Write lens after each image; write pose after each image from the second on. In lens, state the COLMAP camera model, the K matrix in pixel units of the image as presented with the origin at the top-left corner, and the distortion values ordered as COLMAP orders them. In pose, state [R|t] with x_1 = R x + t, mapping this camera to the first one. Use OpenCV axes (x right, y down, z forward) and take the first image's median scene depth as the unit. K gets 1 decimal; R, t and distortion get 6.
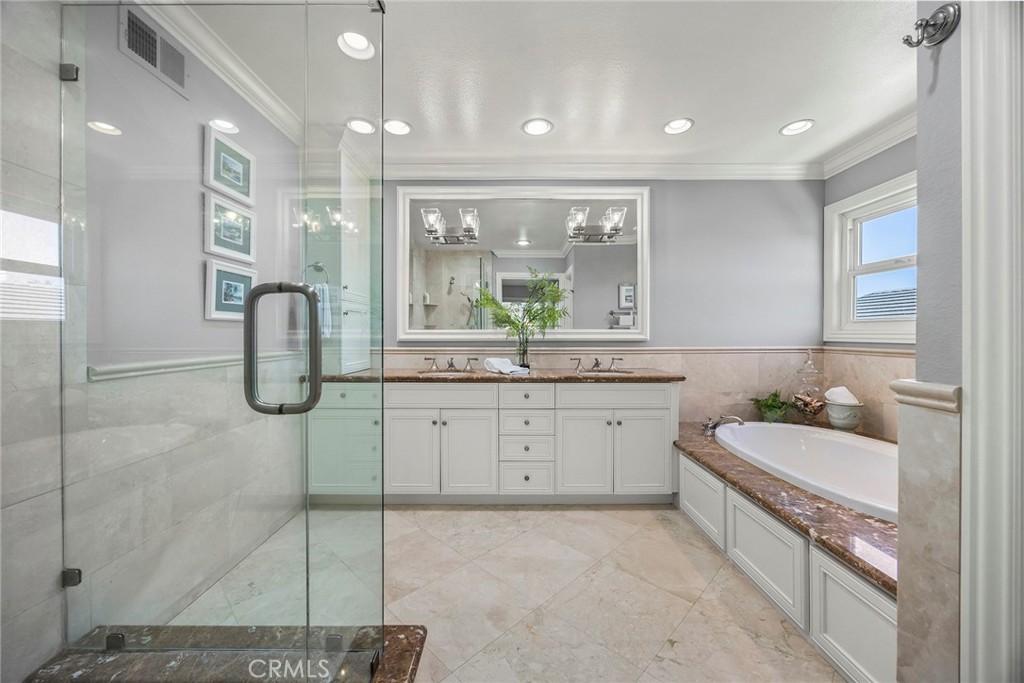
lens RADIAL K [[399.2, 0, 510.9], [0, 399.2, 336.5], [0, 0, 1]] dist [-0.001640, 0.000245]
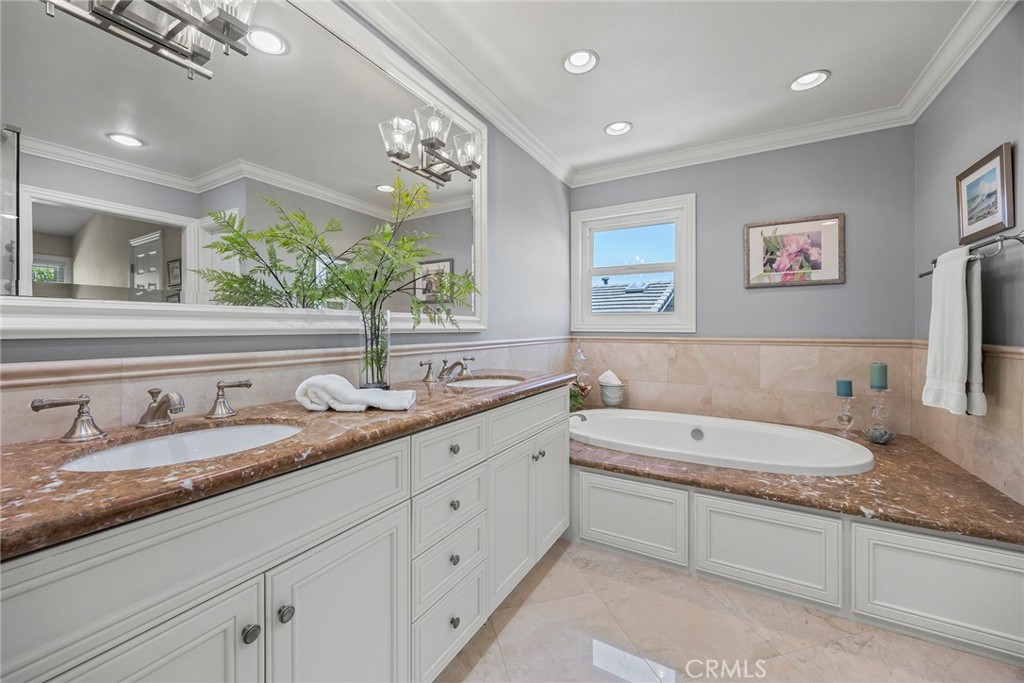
lens RADIAL K [[399.2, 0, 513.4], [0, 399.2, 331.5], [0, 0, 1]] dist [-0.001640, 0.000245]
pose [[0.501859, -0.004920, 0.864935, -0.332879], [0.004325, 0.999986, 0.003179, 0.009521], [-0.864939, 0.002145, 0.501873, 0.704306]]
